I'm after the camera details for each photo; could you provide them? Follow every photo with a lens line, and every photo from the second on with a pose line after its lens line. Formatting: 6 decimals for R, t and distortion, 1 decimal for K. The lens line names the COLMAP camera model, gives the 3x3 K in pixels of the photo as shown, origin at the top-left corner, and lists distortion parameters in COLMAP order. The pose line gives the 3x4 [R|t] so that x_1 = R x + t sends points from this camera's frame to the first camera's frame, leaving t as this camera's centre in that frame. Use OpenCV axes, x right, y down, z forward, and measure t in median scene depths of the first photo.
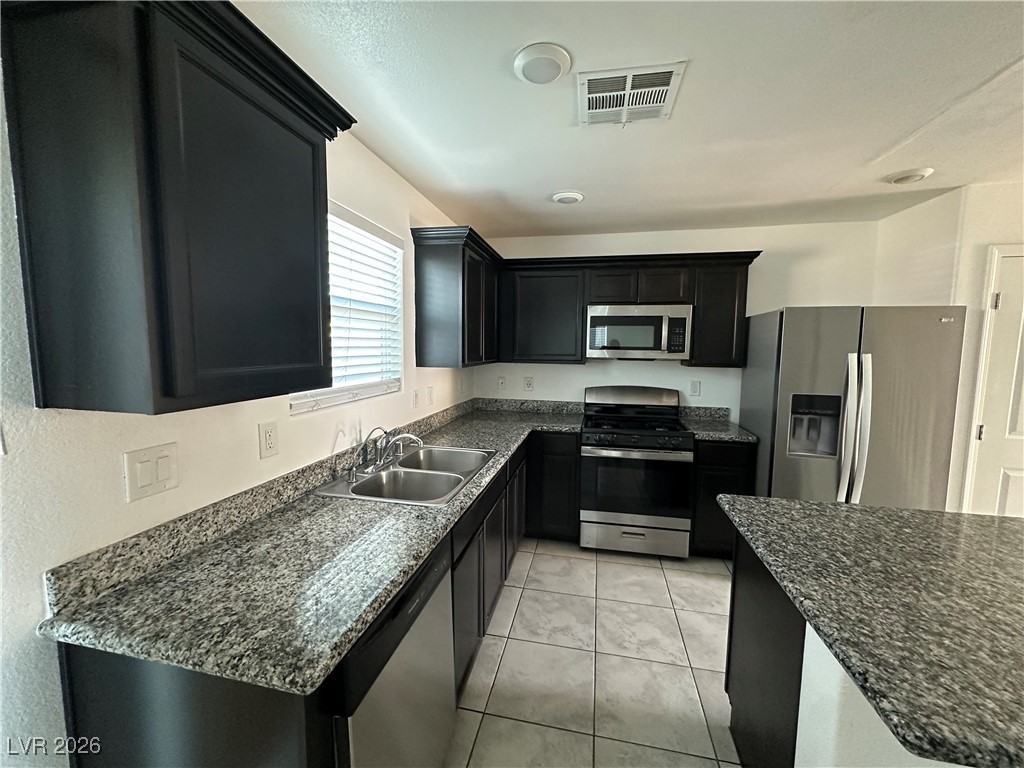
lens RADIAL K [[406.8, 0, 510.9], [0, 406.8, 382.7], [0, 0, 1]] dist [-0.004894, 0.000162]
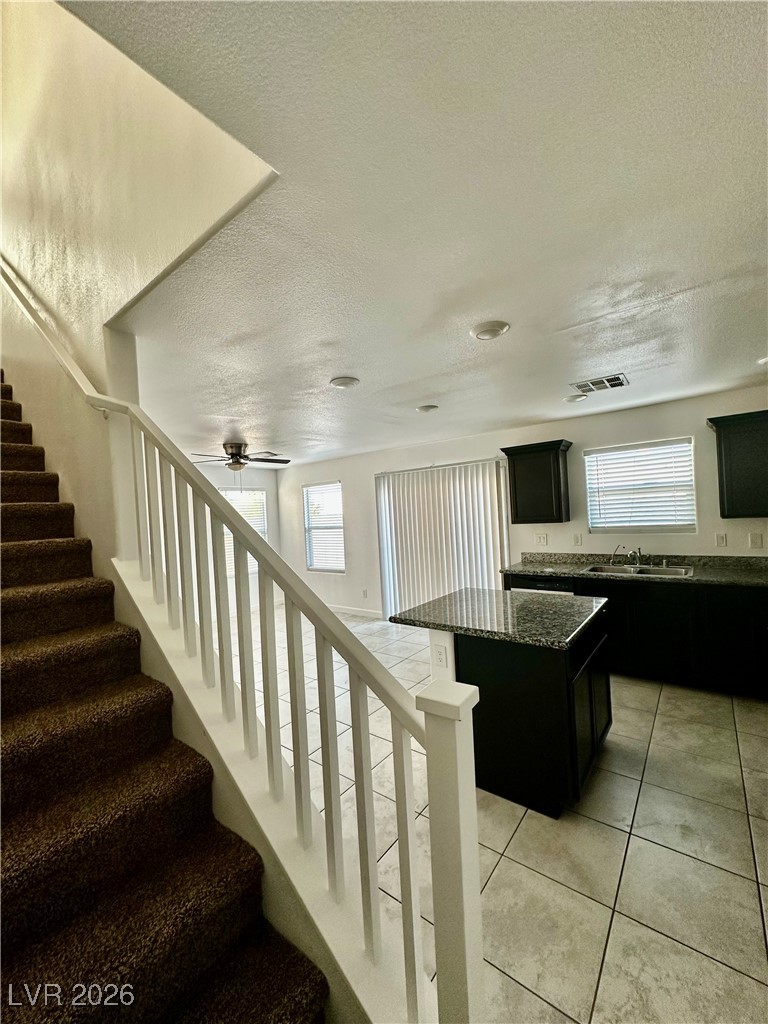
lens RADIAL K [[406.8, 0, 386.5], [0, 406.8, 512.0], [0, 0, 1]] dist [-0.004894, 0.000162]
pose [[-0.435481, 0.012426, -0.900112, 1.685686], [-0.031415, 0.999086, 0.028991, -0.068650], [0.899650, 0.040902, -0.434692, 0.631035]]
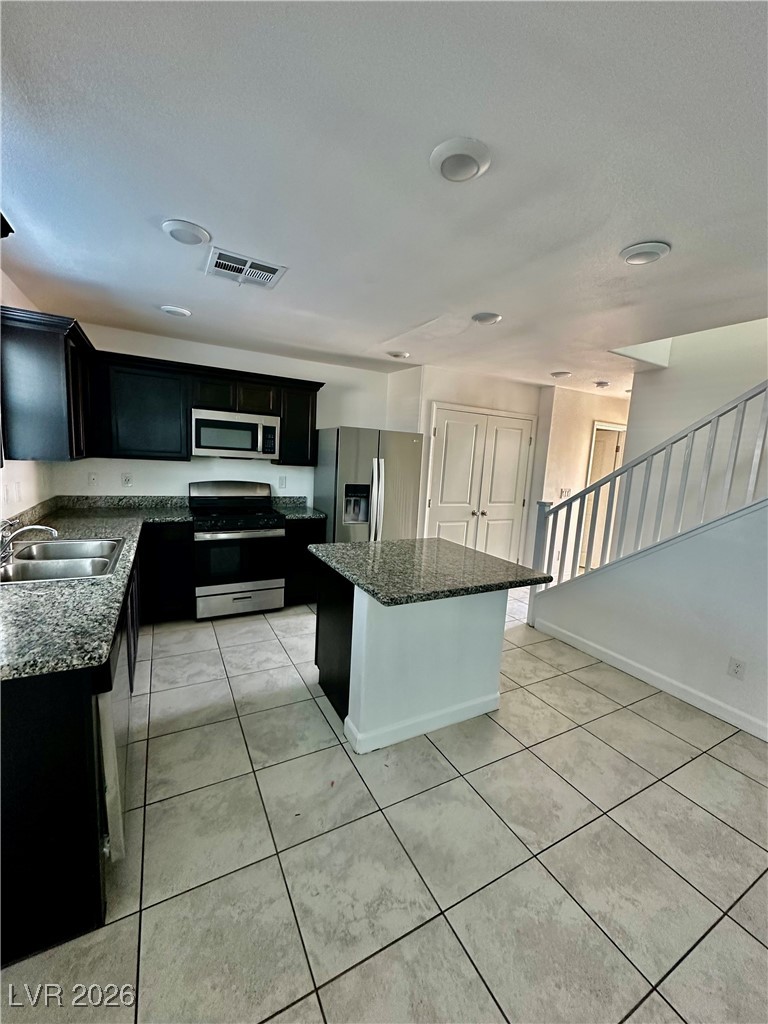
lens RADIAL K [[406.8, 0, 386.8], [0, 406.8, 512.0], [0, 0, 1]] dist [-0.004894, 0.000162]
pose [[0.755894, -0.058365, 0.652087, -0.203652], [0.010936, 0.997005, 0.076560, 0.019709], [-0.654603, -0.050740, 0.754268, -0.280584]]
